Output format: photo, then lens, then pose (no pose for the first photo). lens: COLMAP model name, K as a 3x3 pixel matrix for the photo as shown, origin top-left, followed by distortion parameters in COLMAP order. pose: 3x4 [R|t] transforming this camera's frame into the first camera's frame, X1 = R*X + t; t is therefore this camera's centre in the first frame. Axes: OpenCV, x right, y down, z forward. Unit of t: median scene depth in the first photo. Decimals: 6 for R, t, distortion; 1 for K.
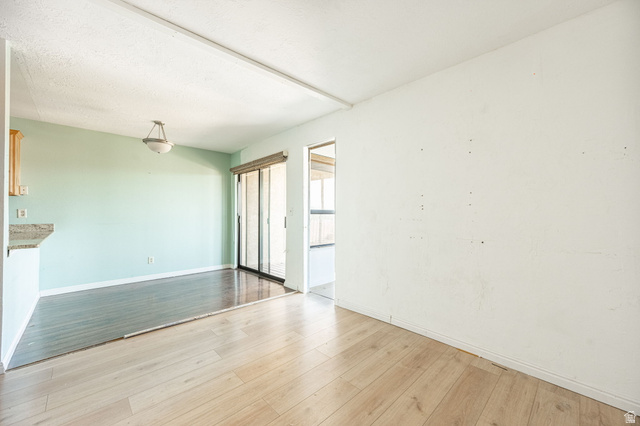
lens RADIAL K [[252.3, 0, 323.2], [0, 252.3, 212.4], [0, 0, 1]] dist [0.012142, -0.000038]
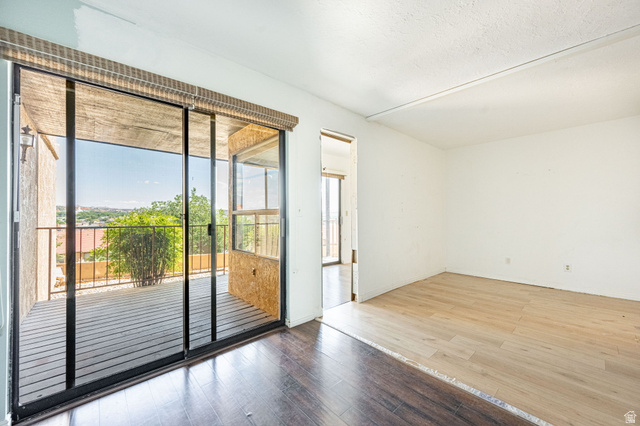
lens RADIAL K [[252.3, 0, 321.4], [0, 252.3, 212.2], [0, 0, 1]] dist [0.012142, -0.000038]
pose [[0.019660, 0.013269, 0.999719, -0.910726], [0.001130, 0.999911, -0.013294, 0.009057], [-0.999806, 0.001391, 0.019643, 1.049186]]
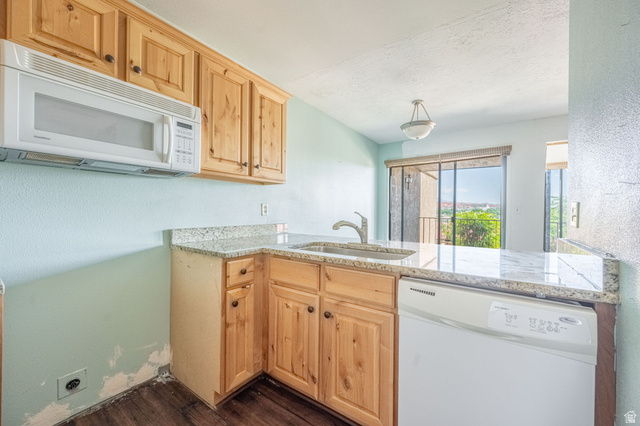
lens RADIAL K [[252.3, 0, 321.3], [0, 252.3, 211.9], [0, 0, 1]] dist [0.012142, -0.000038]
pose [[0.981339, 0.009393, 0.192056, -1.157285], [-0.010408, 0.999937, 0.004279, 0.006388], [-0.192003, -0.006198, 0.981375, 0.260317]]
